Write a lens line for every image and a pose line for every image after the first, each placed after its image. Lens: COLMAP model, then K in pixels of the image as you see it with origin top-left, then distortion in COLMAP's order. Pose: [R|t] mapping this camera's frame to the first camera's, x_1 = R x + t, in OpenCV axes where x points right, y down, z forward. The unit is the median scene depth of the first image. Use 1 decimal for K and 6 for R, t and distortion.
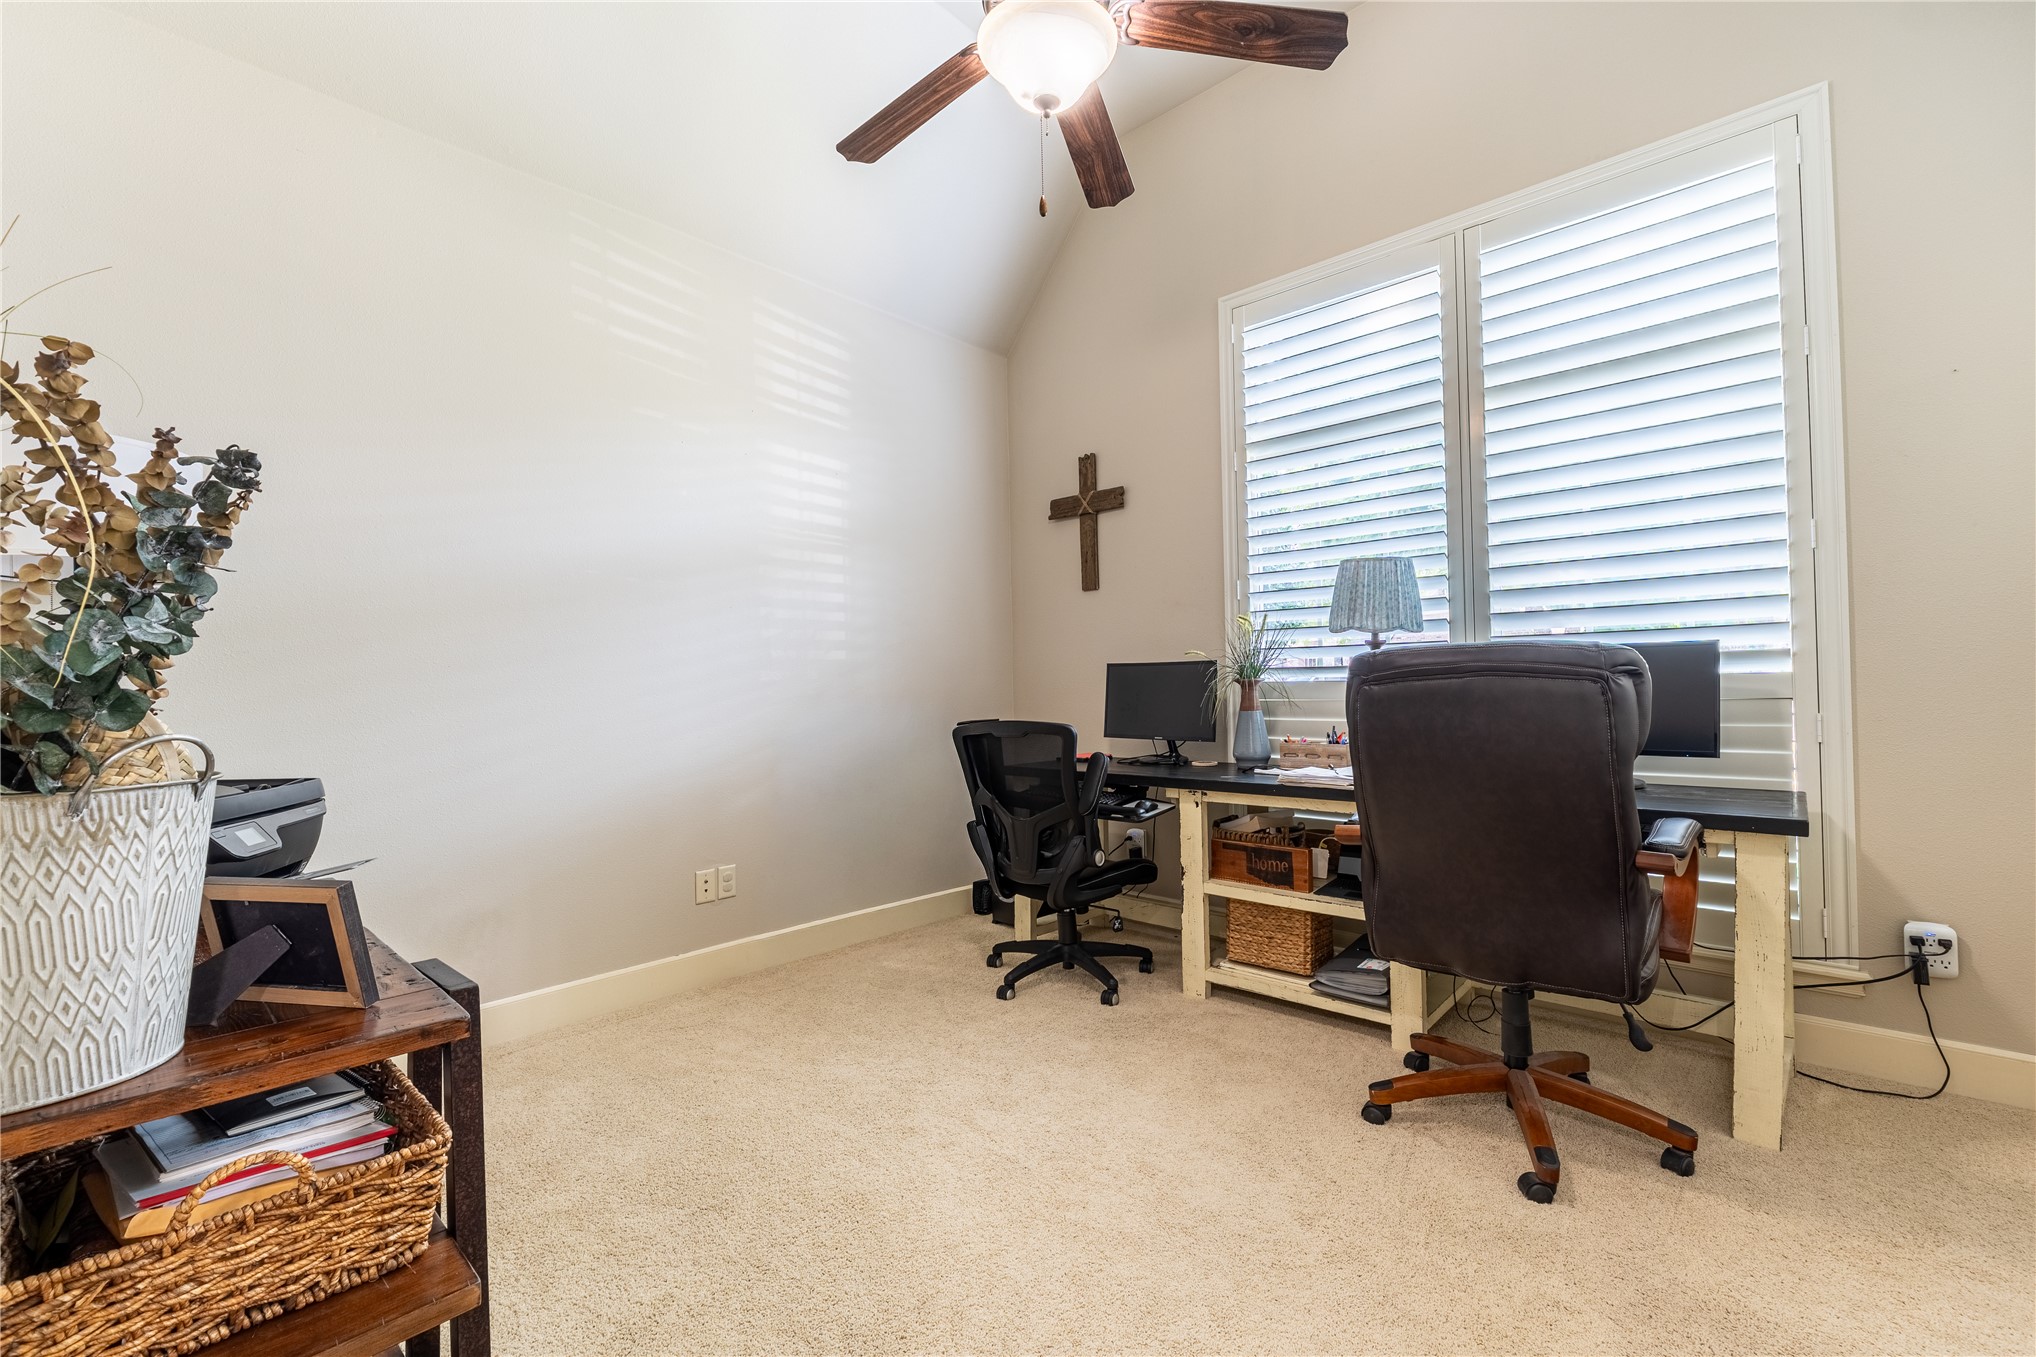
lens RADIAL K [[873.5, 0, 1019.4], [0, 873.5, 673.7], [0, 0, 1]] dist [-0.006560, -0.000092]
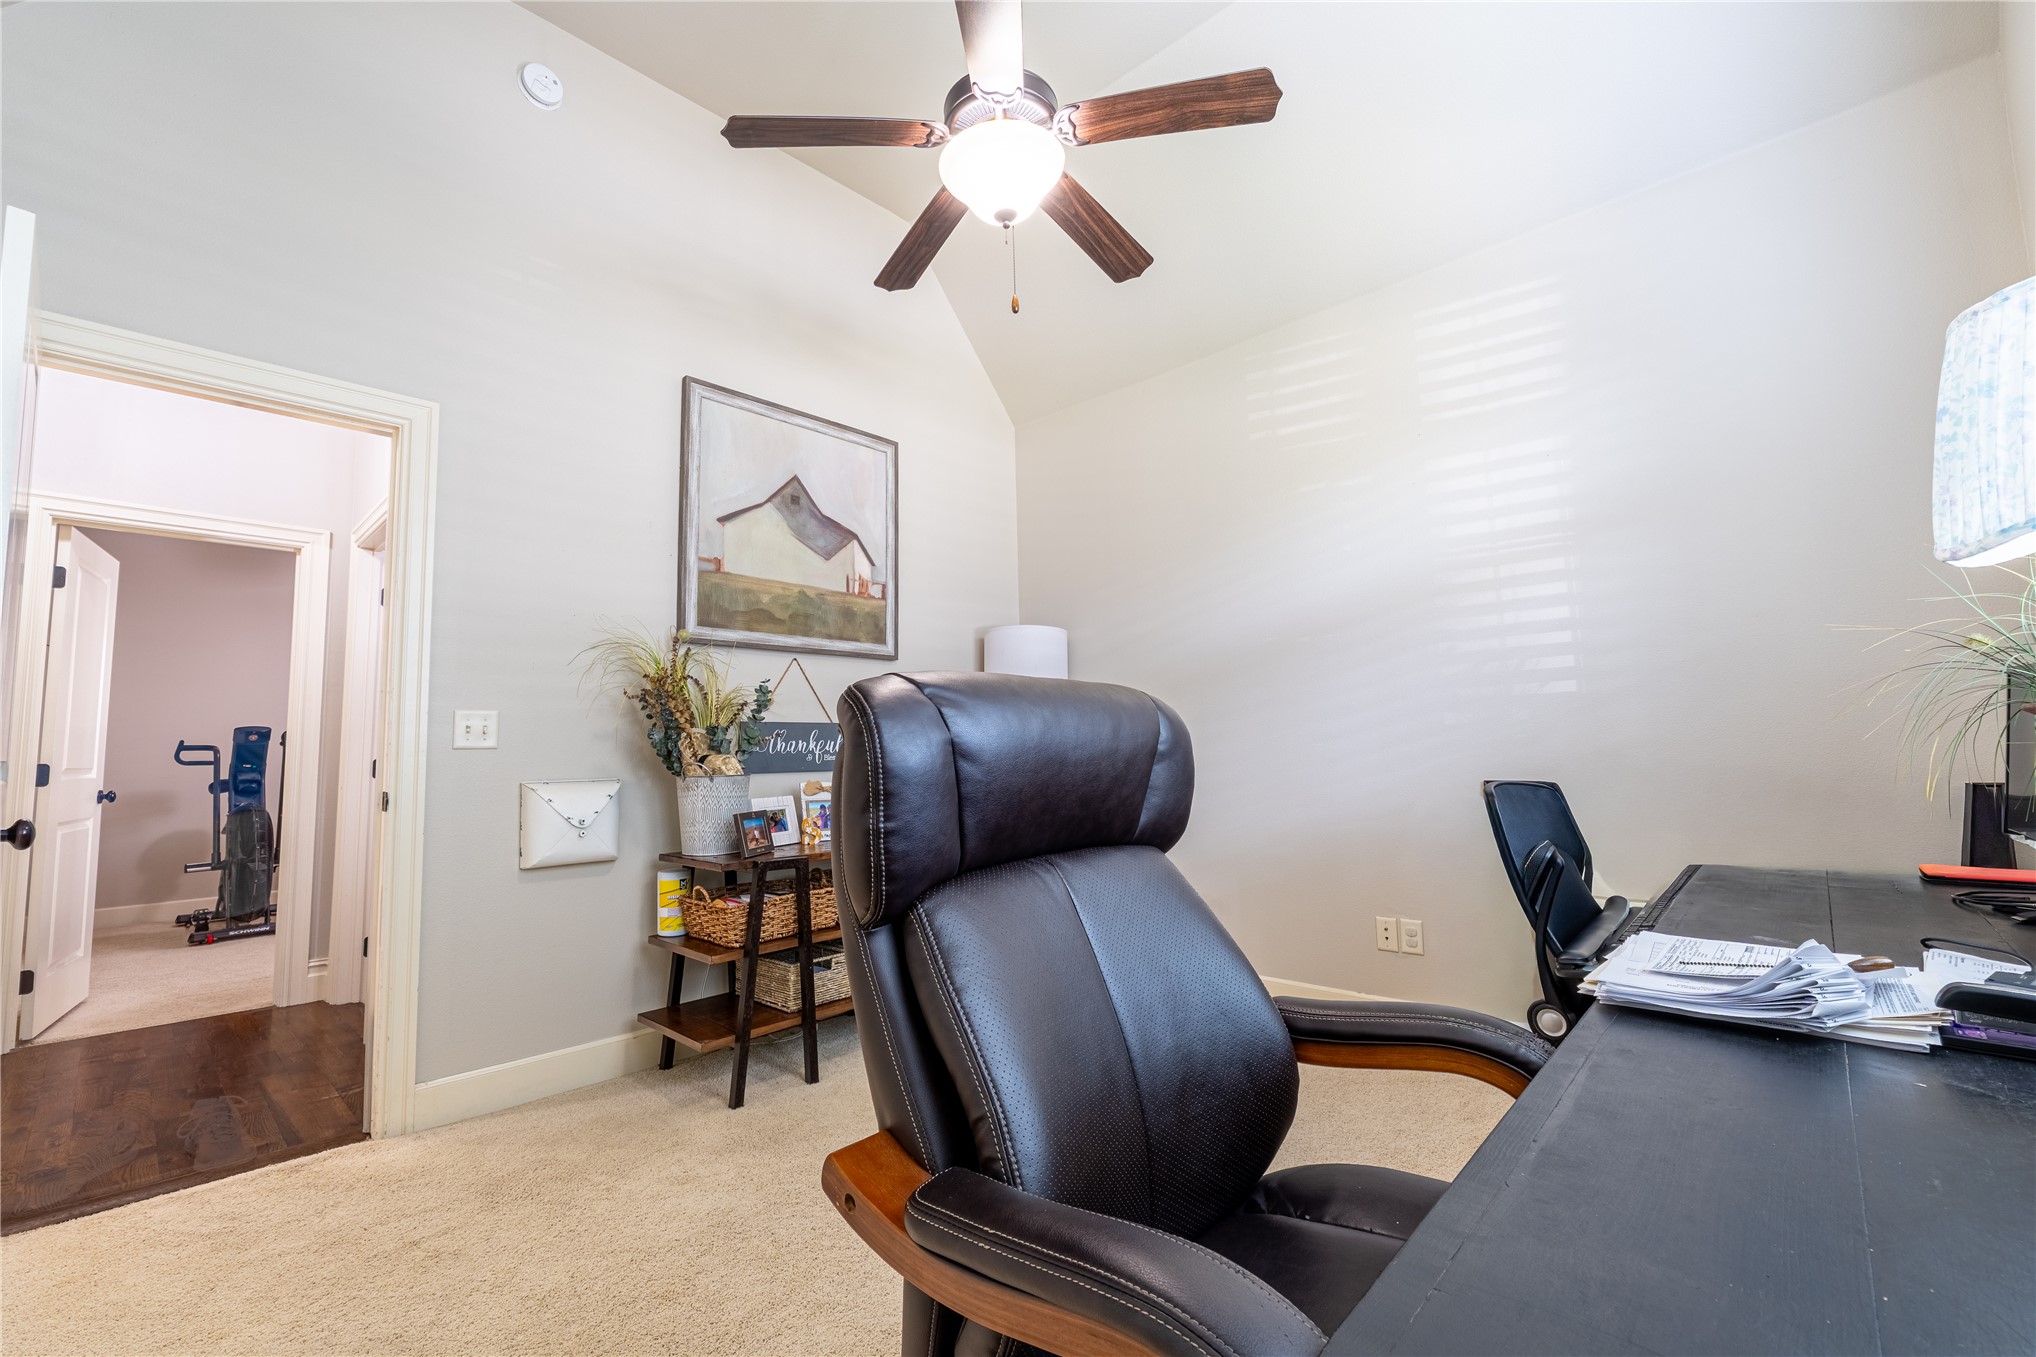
lens RADIAL K [[873.5, 0, 1019.8], [0, 873.5, 682.6], [0, 0, 1]] dist [-0.006560, -0.000092]
pose [[-0.004014, -0.063539, -0.997971, 0.585854], [0.043717, 0.997014, -0.063654, 0.003470], [0.999036, -0.043884, -0.001224, 0.542077]]
